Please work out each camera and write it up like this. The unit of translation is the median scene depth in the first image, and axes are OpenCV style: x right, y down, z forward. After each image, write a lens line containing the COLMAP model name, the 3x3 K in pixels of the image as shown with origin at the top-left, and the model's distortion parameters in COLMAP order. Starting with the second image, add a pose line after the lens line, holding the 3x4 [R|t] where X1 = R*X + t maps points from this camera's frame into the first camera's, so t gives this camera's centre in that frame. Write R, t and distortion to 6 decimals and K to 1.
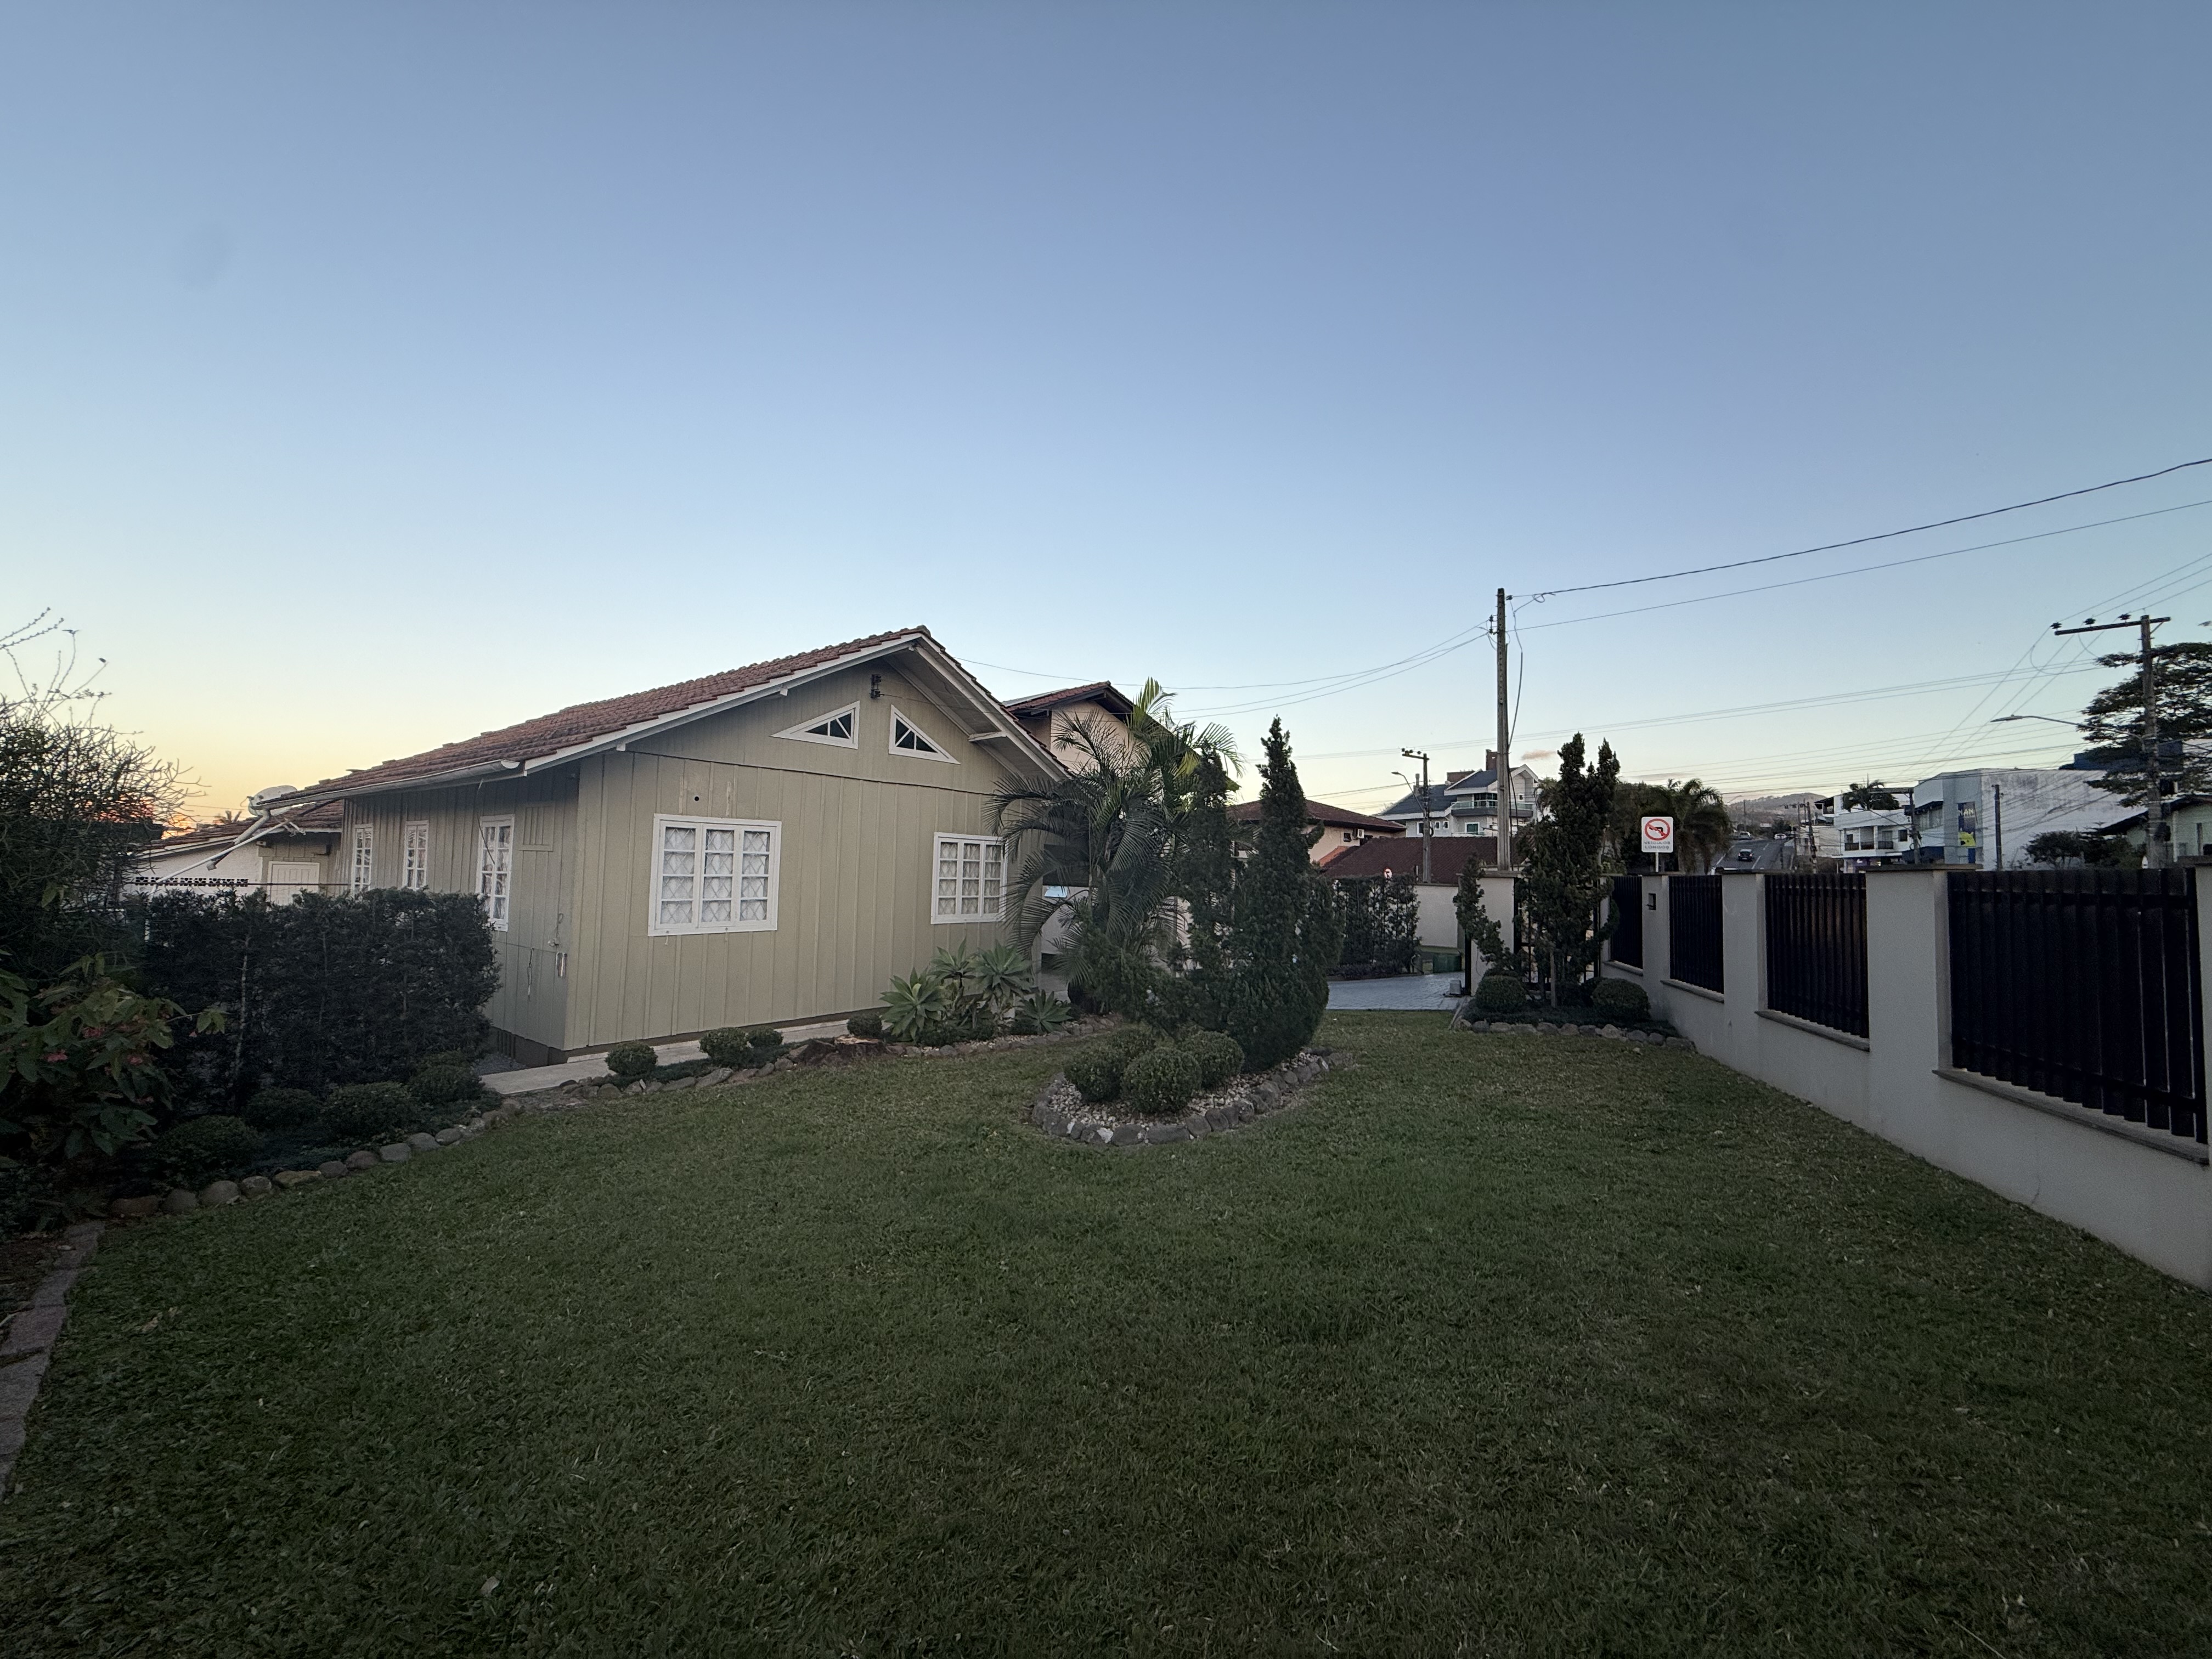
lens RADIAL K [[875.2, 0, 1102.6], [0, 875.2, 830.8], [0, 0, 1]] dist [0.000778, 0.000179]
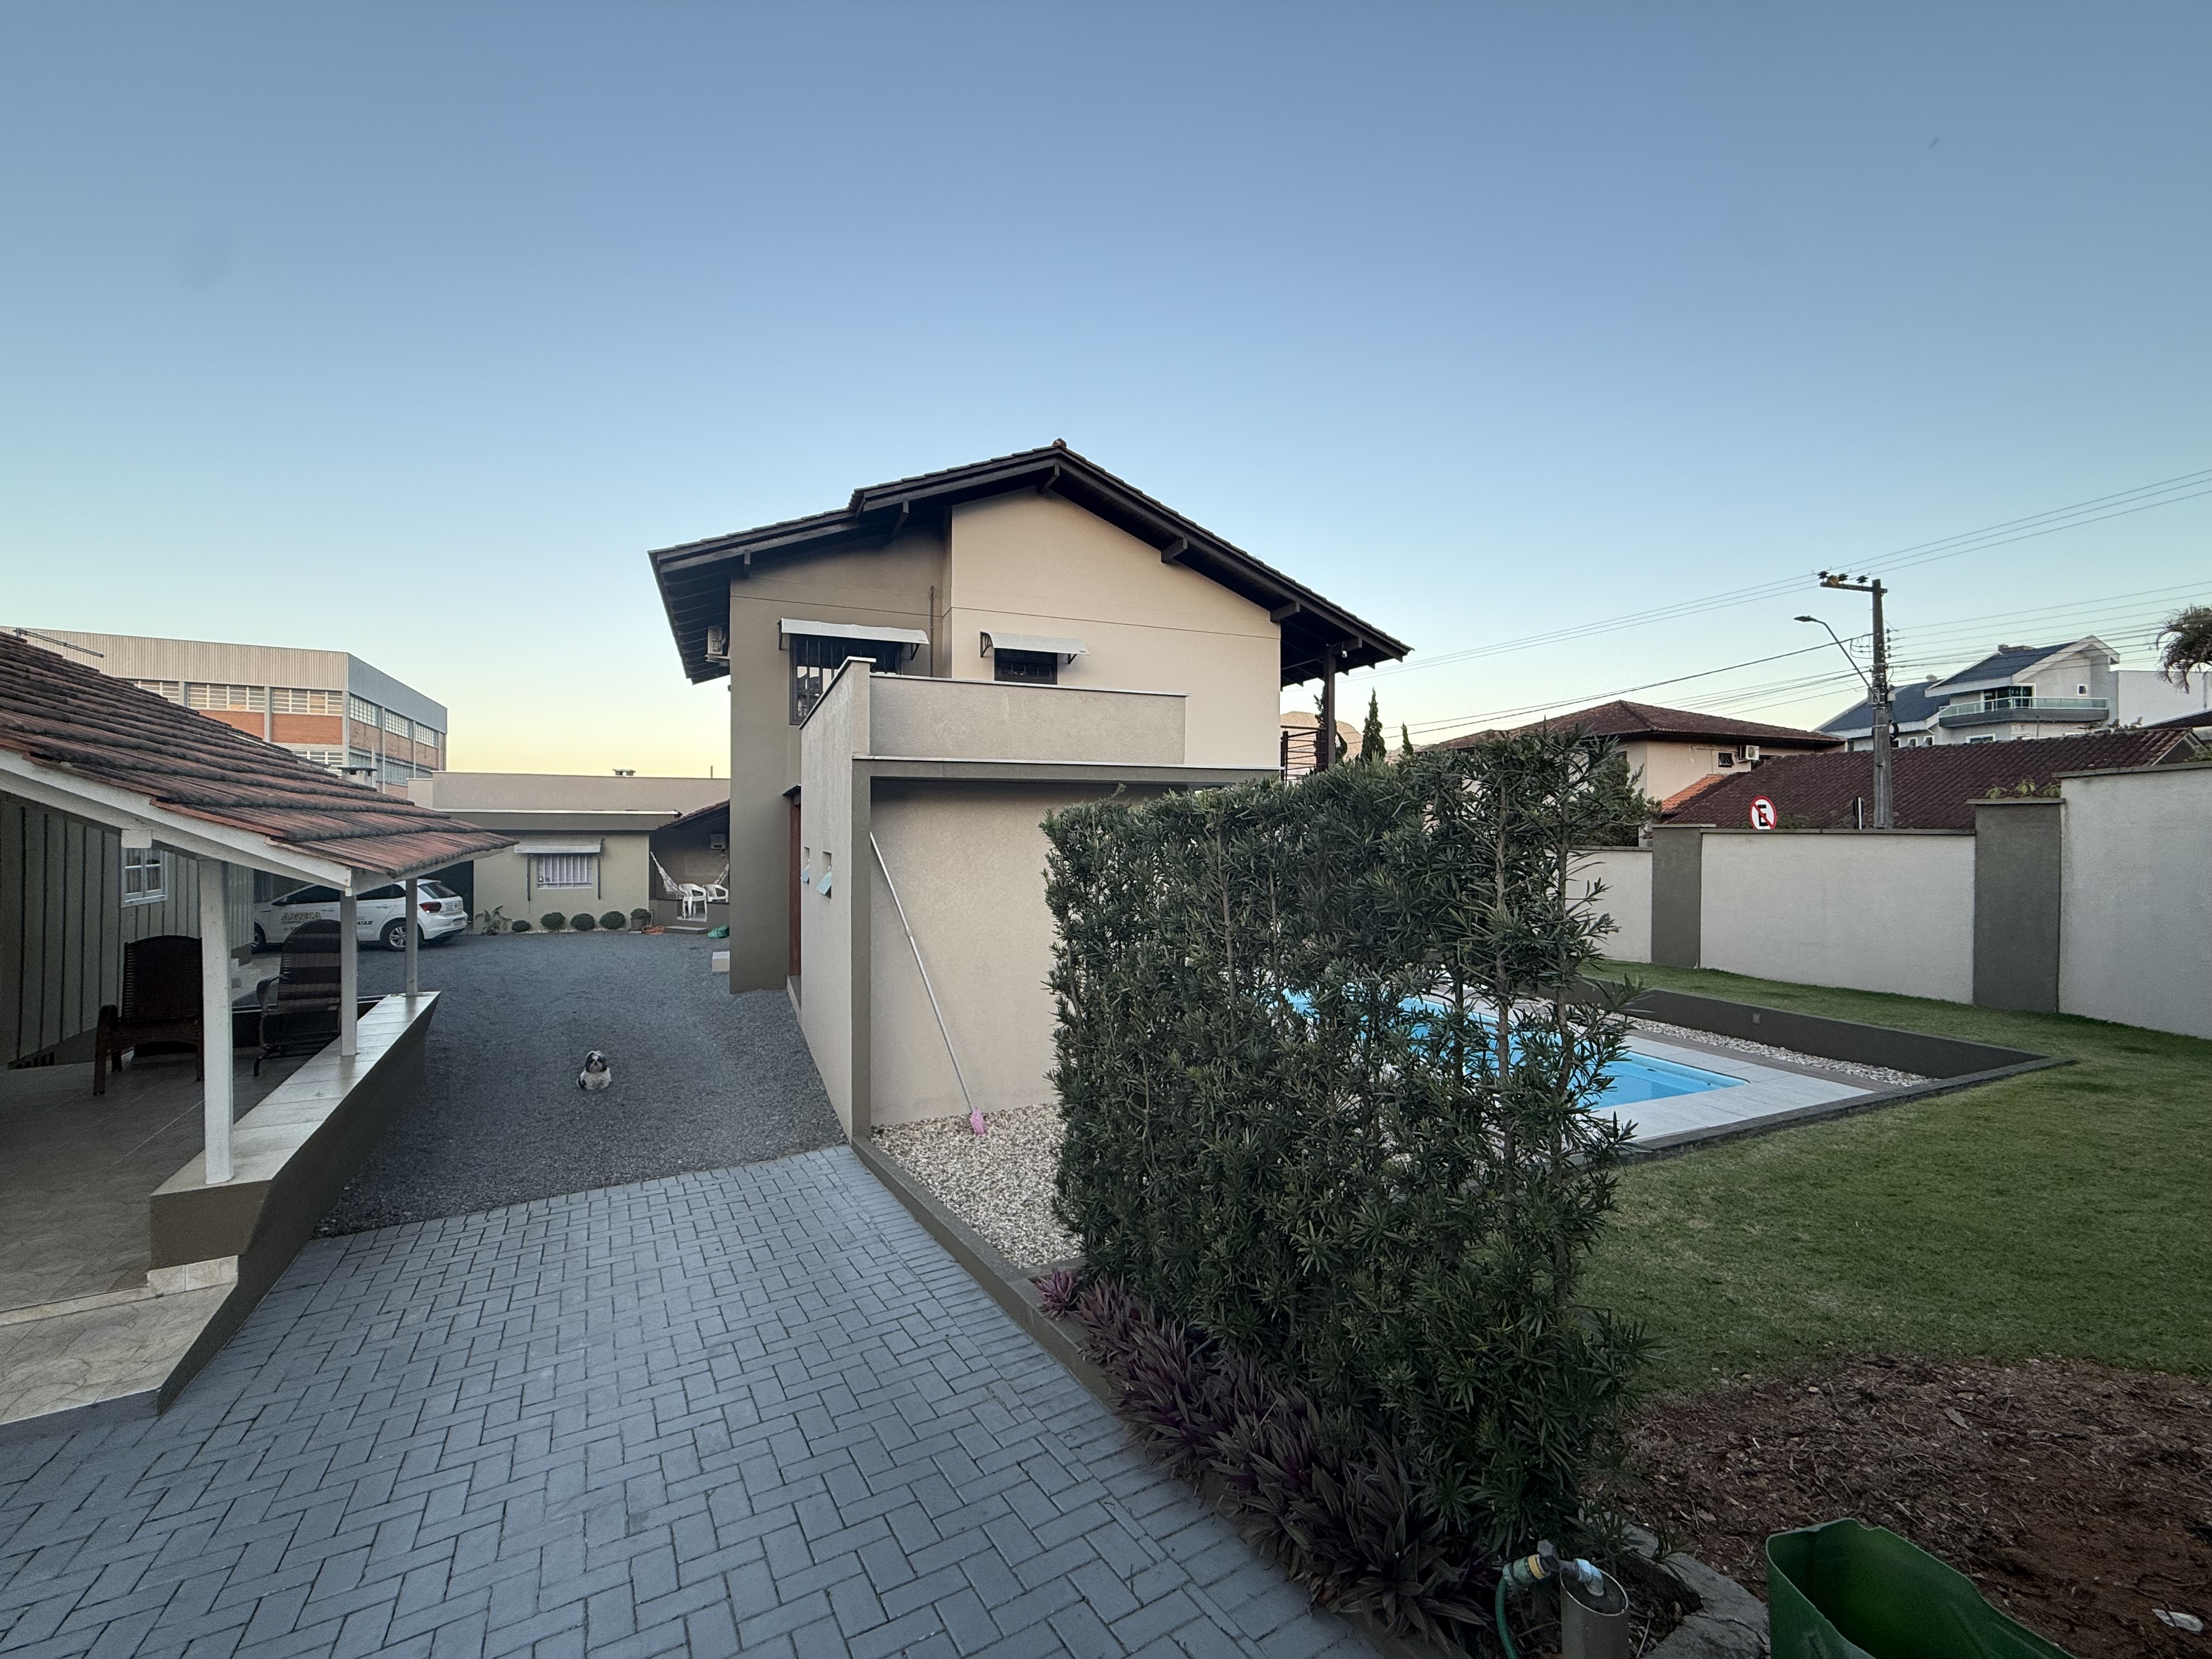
lens RADIAL K [[875.2, 0, 1102.6], [0, 875.2, 830.8], [0, 0, 1]] dist [0.000778, 0.000179]
pose [[0.927296, -0.023531, -0.373588, 0.099843], [0.040972, 0.998406, 0.038813, 0.015686], [0.372080, -0.051298, 0.926782, 0.254968]]
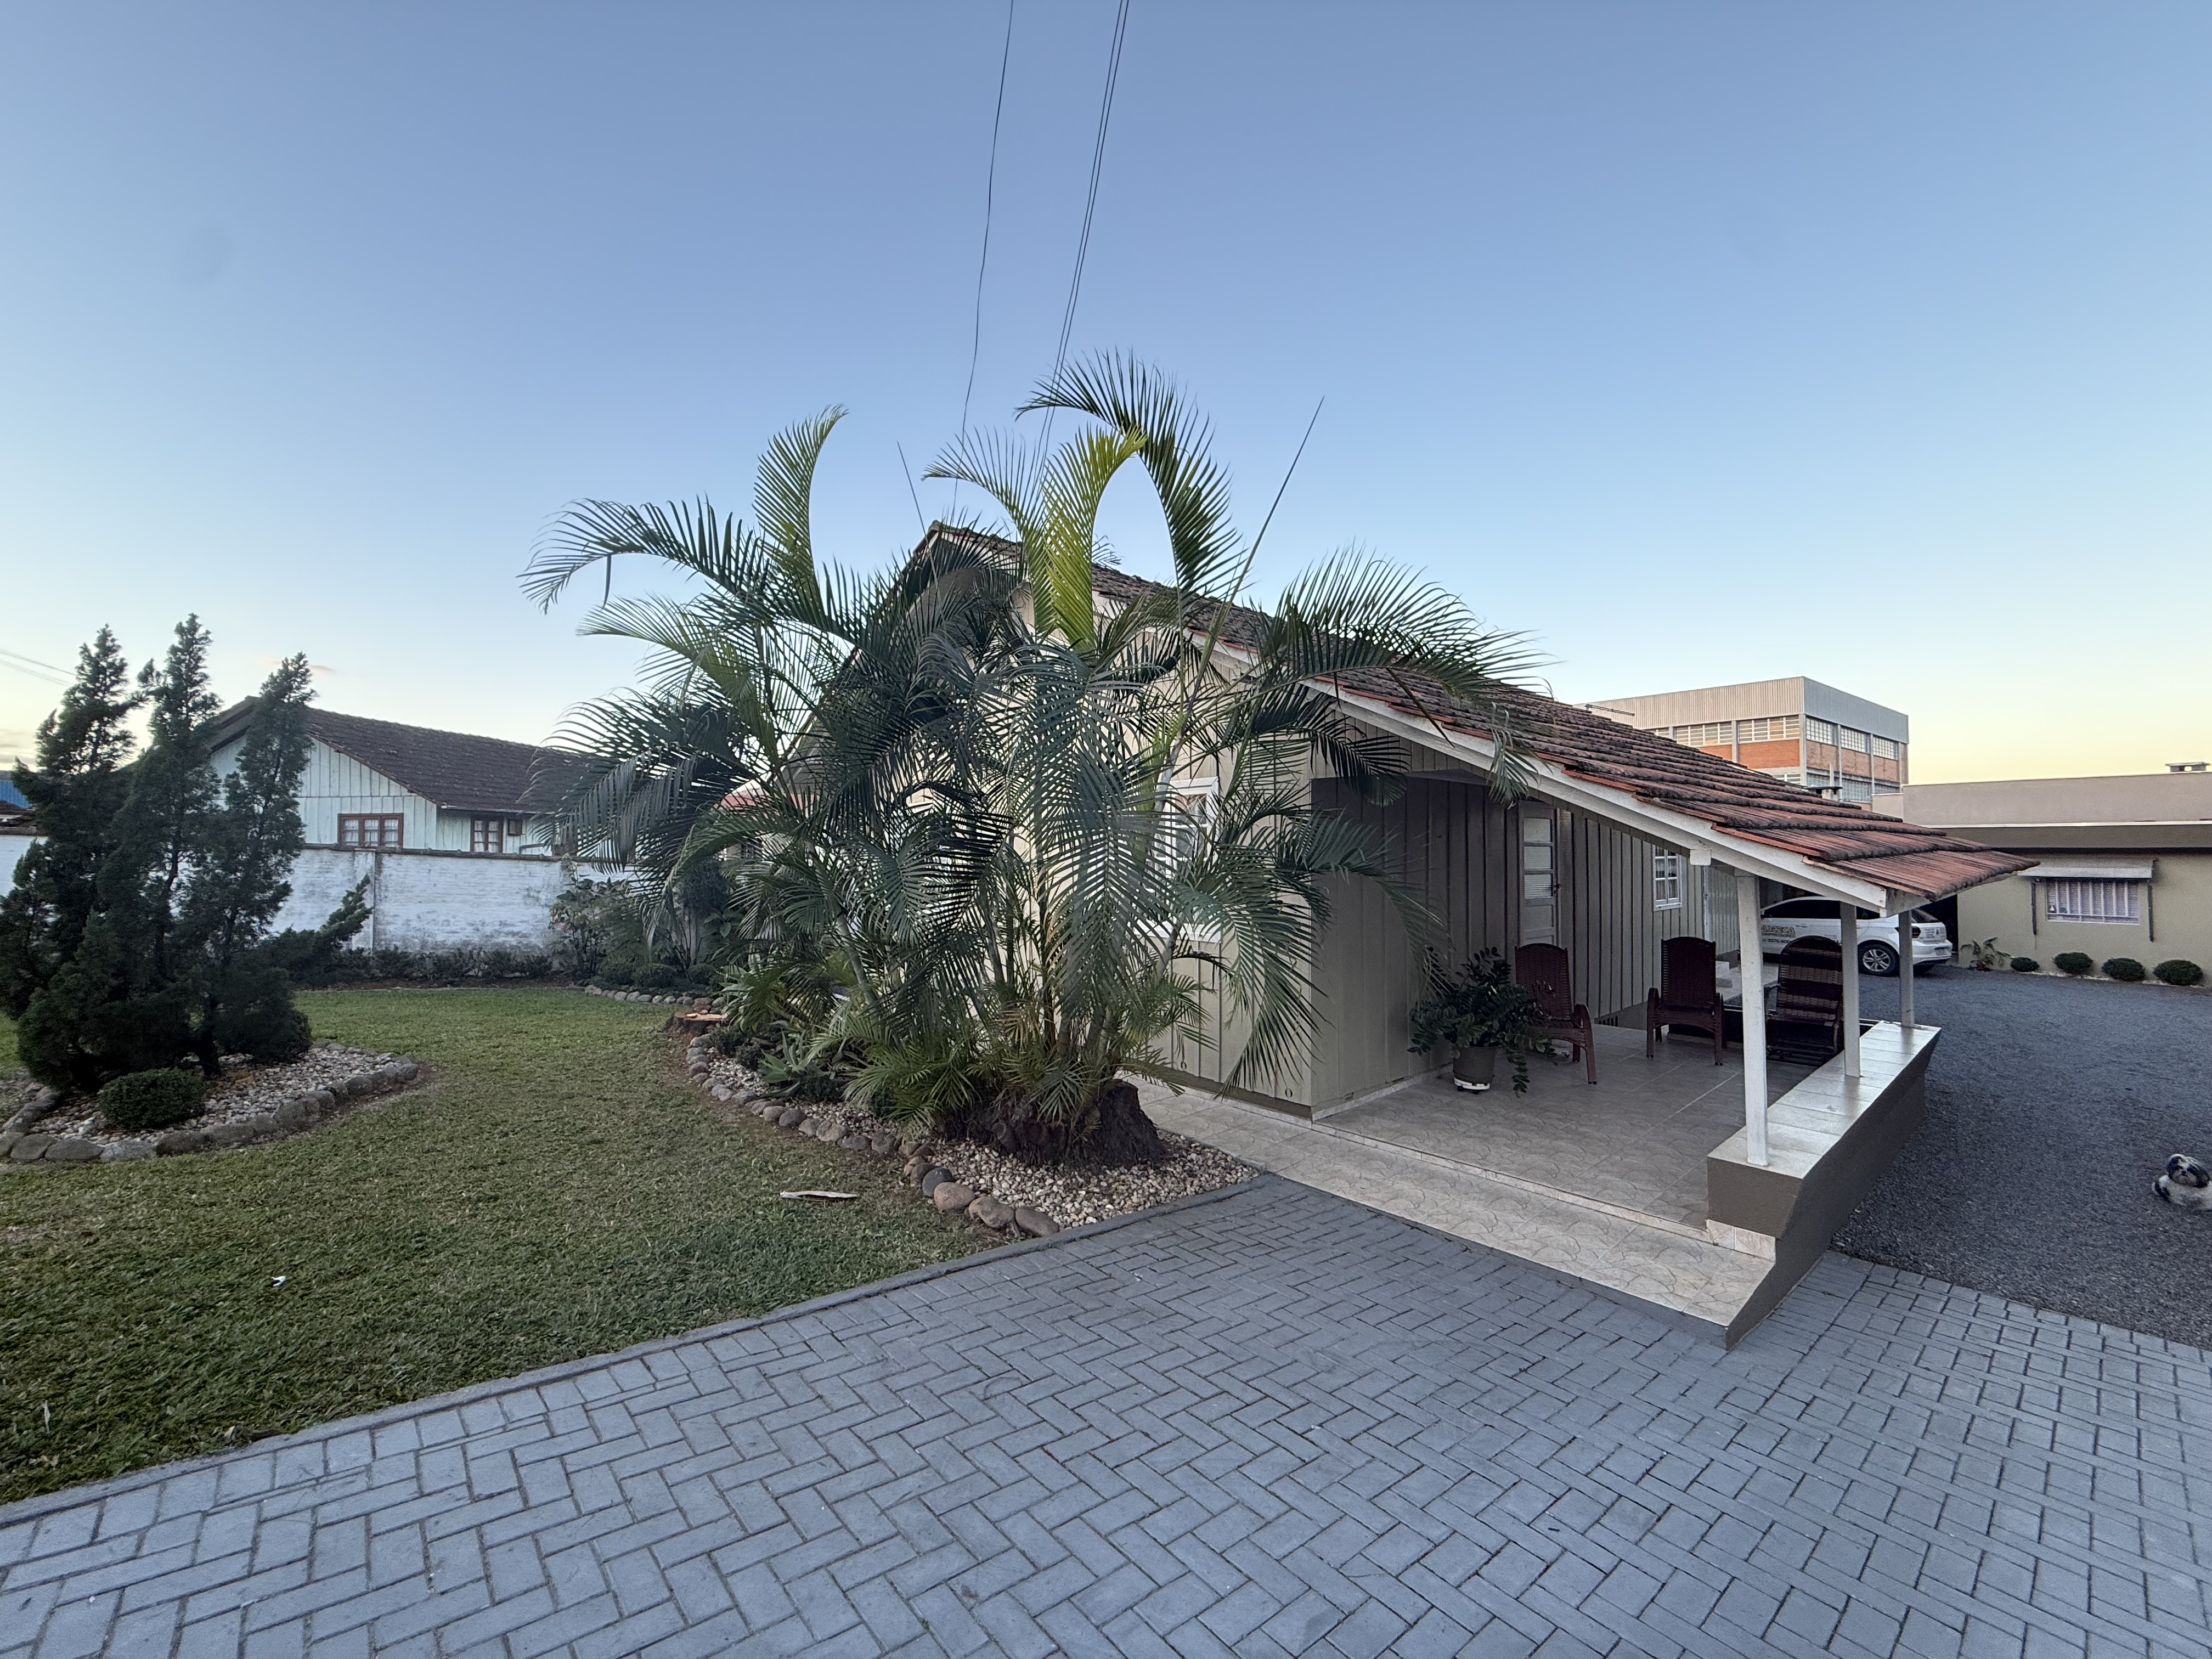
lens RADIAL K [[875.2, 0, 1102.6], [0, 875.2, 830.8], [0, 0, 1]] dist [0.000778, 0.000179]
pose [[-0.186464, -0.045236, -0.981420, 0.075798], [0.048587, 0.997293, -0.055199, 0.012304], [0.981260, -0.057977, -0.183762, 0.221719]]
